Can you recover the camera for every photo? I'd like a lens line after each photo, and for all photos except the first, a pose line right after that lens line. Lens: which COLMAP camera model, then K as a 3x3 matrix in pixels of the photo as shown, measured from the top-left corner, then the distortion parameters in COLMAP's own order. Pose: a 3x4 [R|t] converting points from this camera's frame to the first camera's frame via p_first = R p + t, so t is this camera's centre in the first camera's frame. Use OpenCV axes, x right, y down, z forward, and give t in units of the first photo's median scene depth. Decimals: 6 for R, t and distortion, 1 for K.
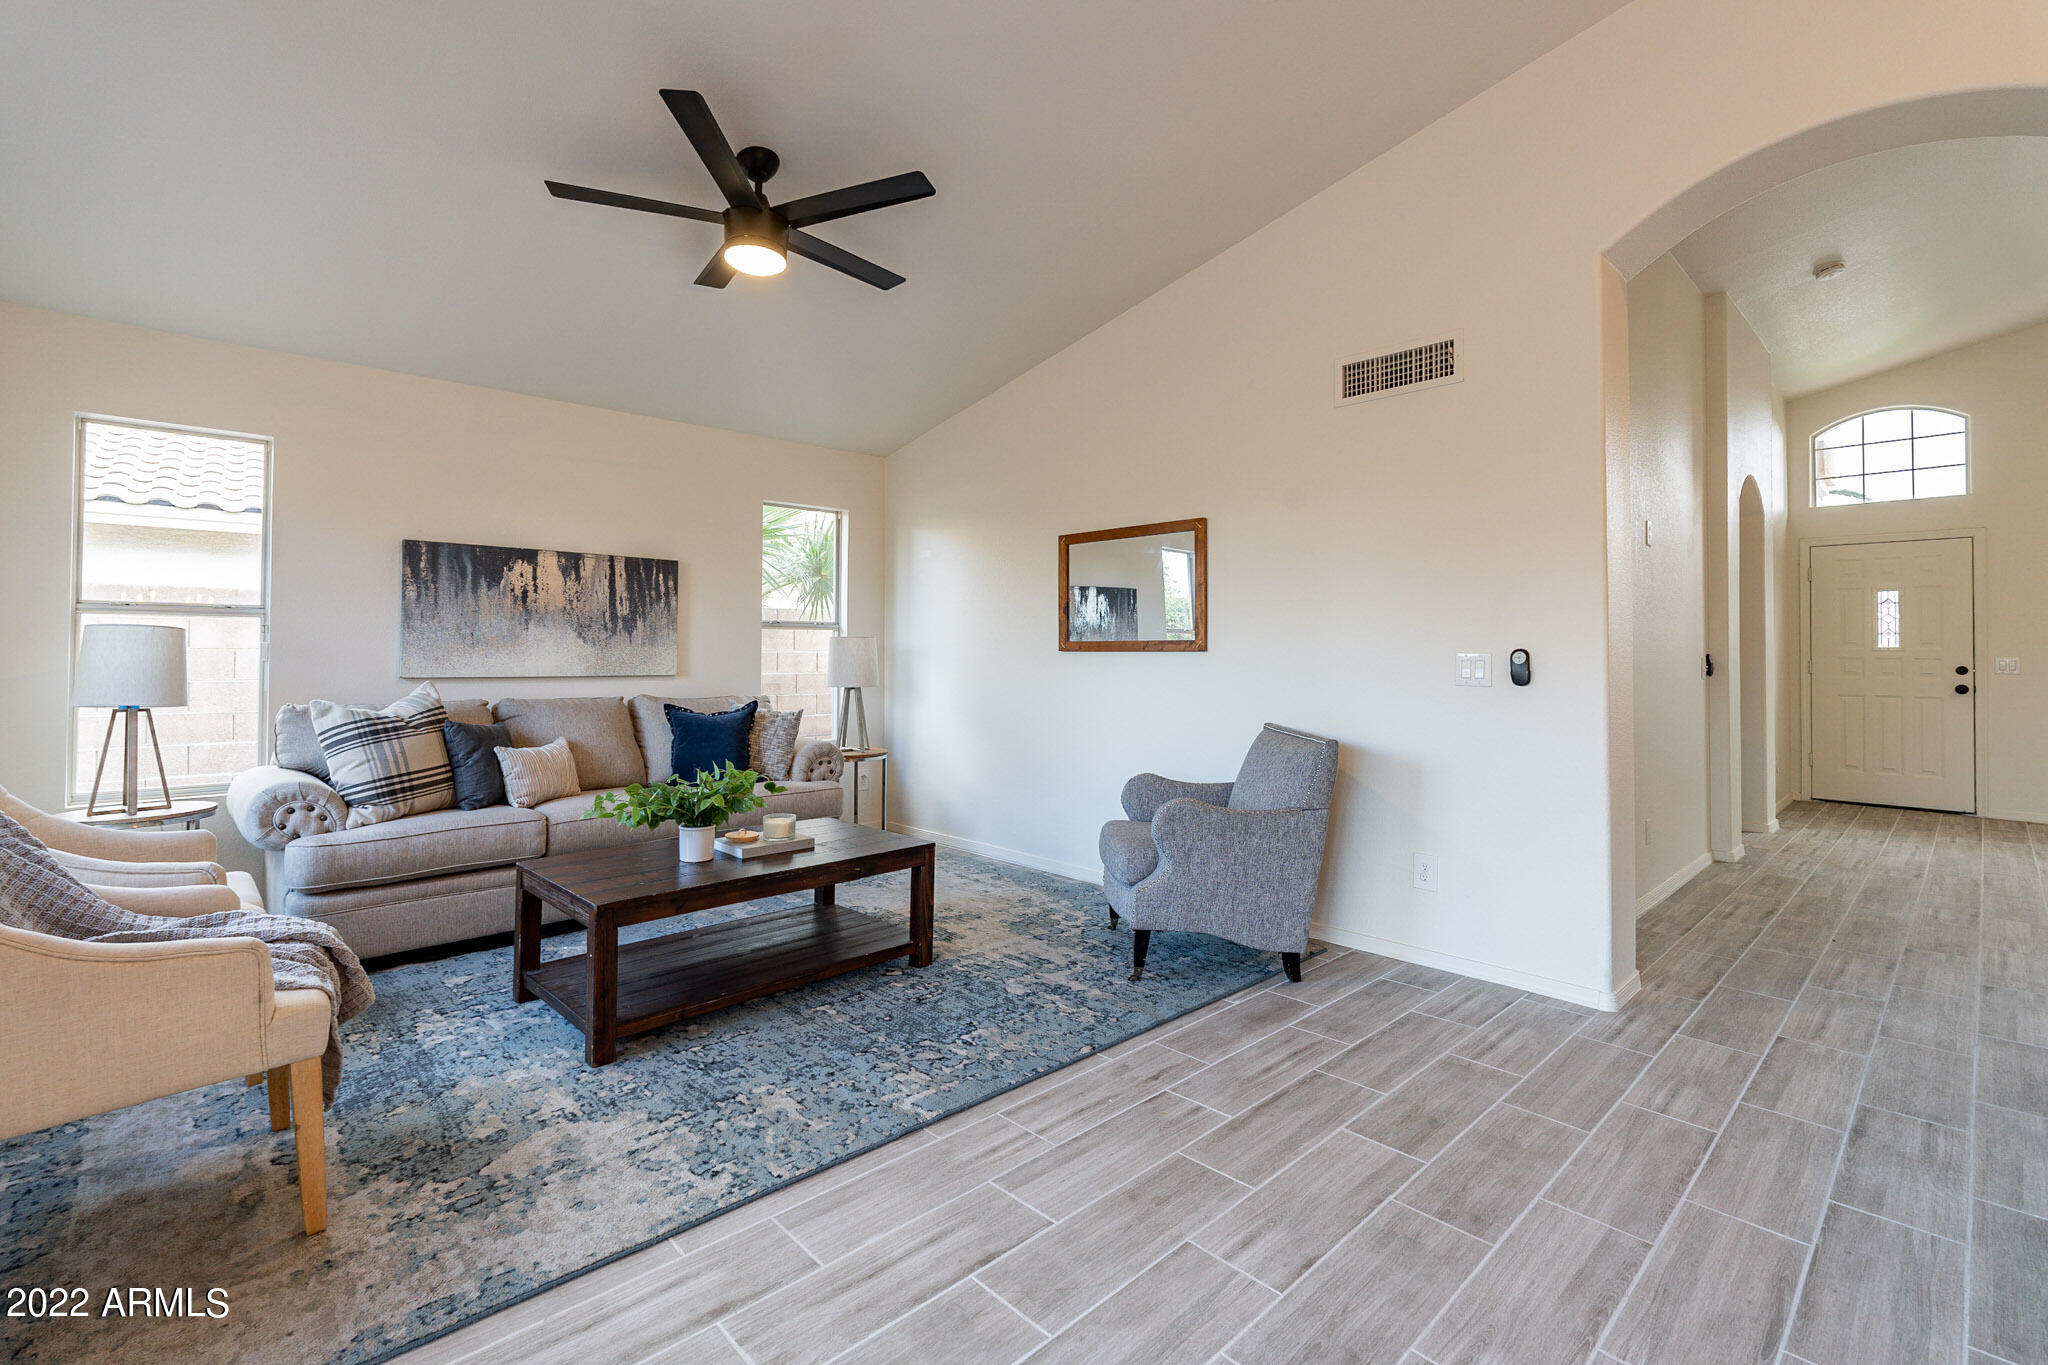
lens RADIAL K [[911.4, 0, 1020.9], [0, 911.4, 632.2], [0, 0, 1]] dist [-0.003650, 0.000062]
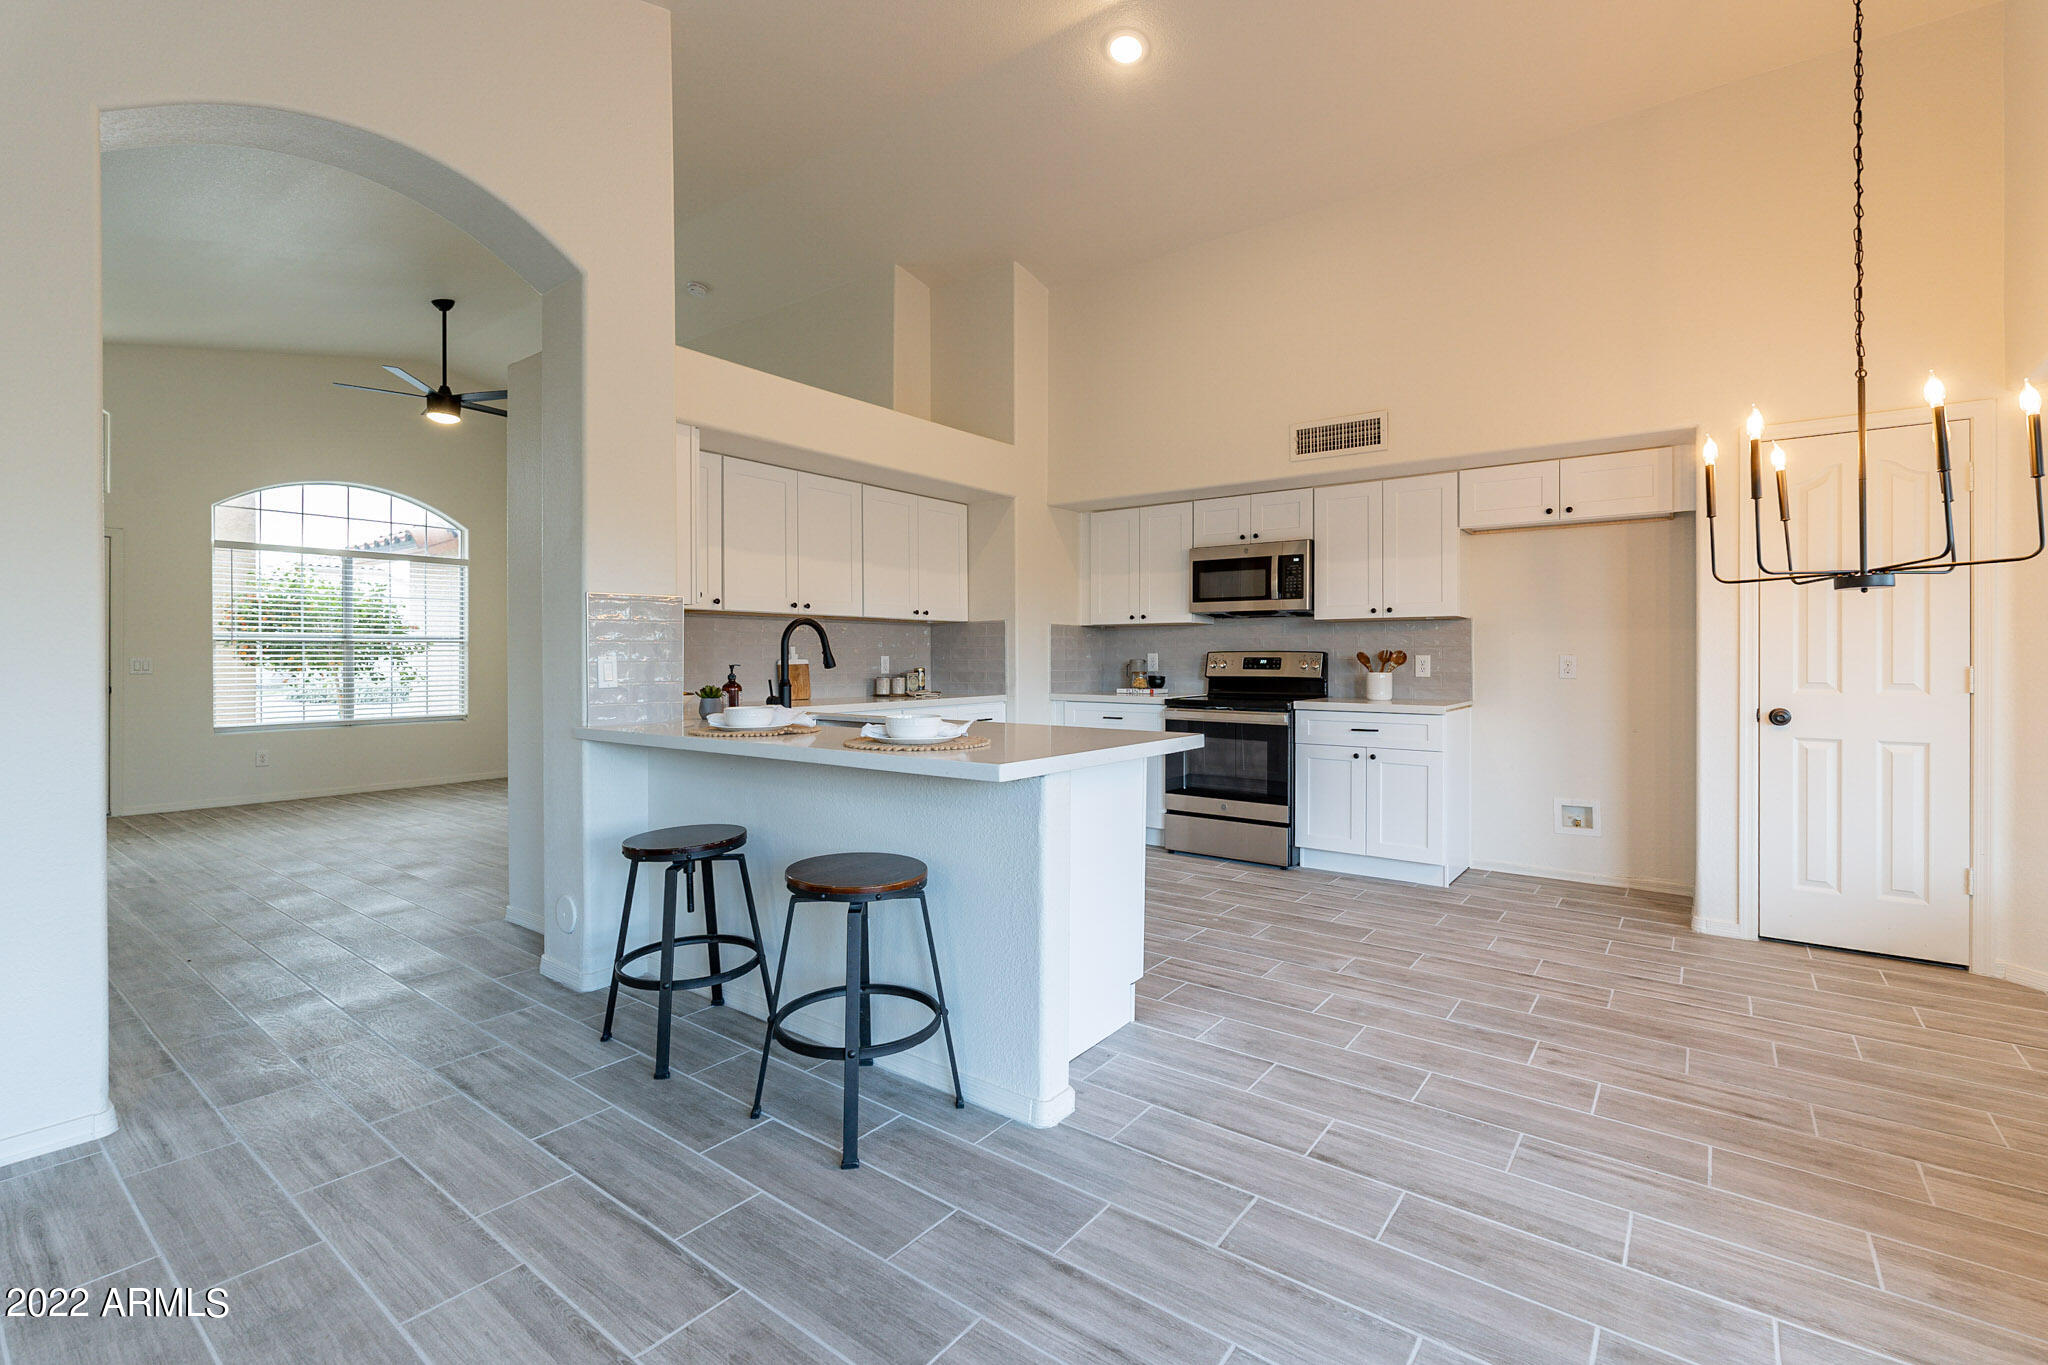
lens RADIAL K [[907.7, 0, 1025.5], [0, 907.7, 657.2], [0, 0, 1]] dist [-0.001991, -0.000306]
pose [[-0.168612, -0.004103, 0.985674, -0.185822], [-0.023443, 0.999725, 0.000151, 0.006593], [-0.985404, -0.023081, -0.168662, 0.346418]]
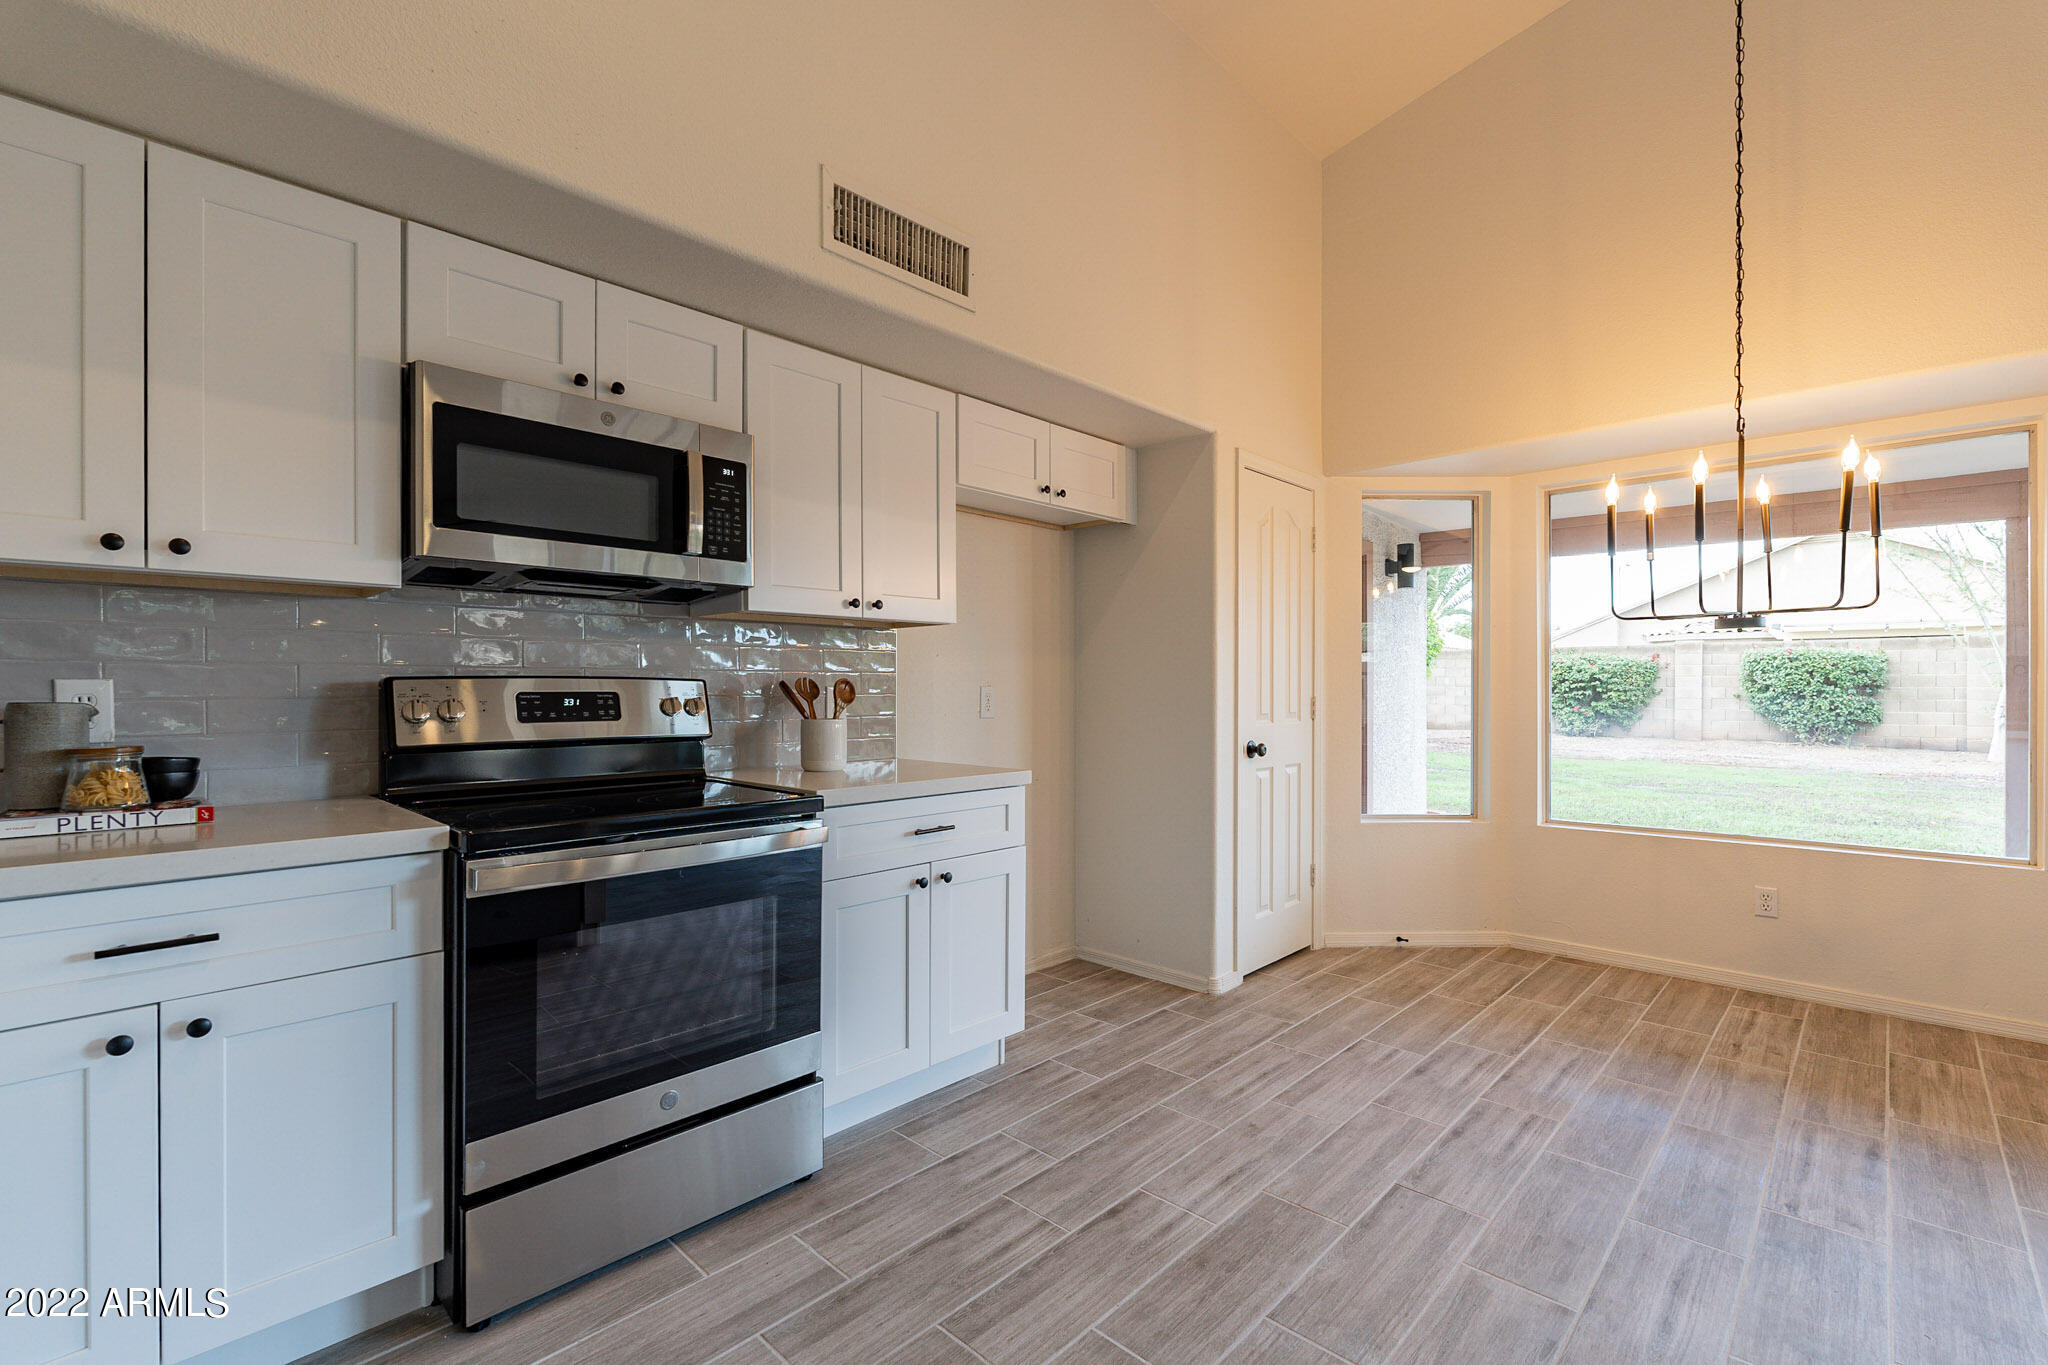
lens RADIAL K [[901.6, 0, 1016.2], [0, 901.6, 691.4], [0, 0, 1]] dist [-0.002066, -0.000064]
pose [[-0.998535, -0.003188, -0.054023, 1.074442], [-0.002258, 0.999848, -0.017260, 0.007347], [0.054070, -0.017112, -0.998390, 0.326131]]
